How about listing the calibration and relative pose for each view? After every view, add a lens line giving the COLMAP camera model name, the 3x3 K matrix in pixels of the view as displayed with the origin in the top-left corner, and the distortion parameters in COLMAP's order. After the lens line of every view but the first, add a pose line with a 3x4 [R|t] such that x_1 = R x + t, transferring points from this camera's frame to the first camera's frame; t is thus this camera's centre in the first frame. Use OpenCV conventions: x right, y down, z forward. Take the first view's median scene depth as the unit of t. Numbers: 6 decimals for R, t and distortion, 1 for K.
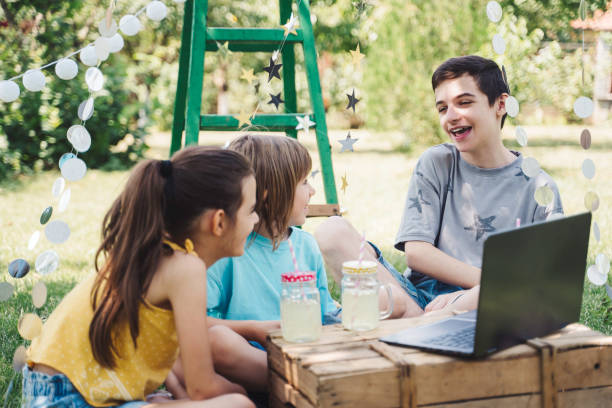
lens RADIAL K [[1272.8, 0, 297.6], [0, 1272.8, 202.3], [0, 0, 1]] dist [0.439540, -0.216875]
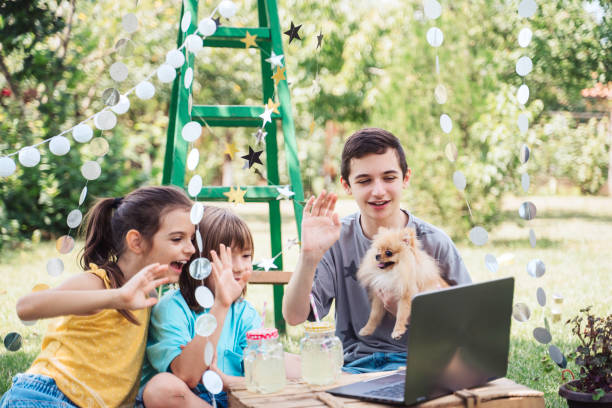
lens RADIAL K [[1346.2, 0, 302.0], [0, 1346.2, 206.3], [0, 0, 1]] dist [0.501381, -0.002517]
pose [[0.999929, 0.002884, -0.011589, 0.031305], [-0.003465, 0.998720, -0.050458, 0.003757], [0.011429, 0.050494, 0.998659, -0.102974]]
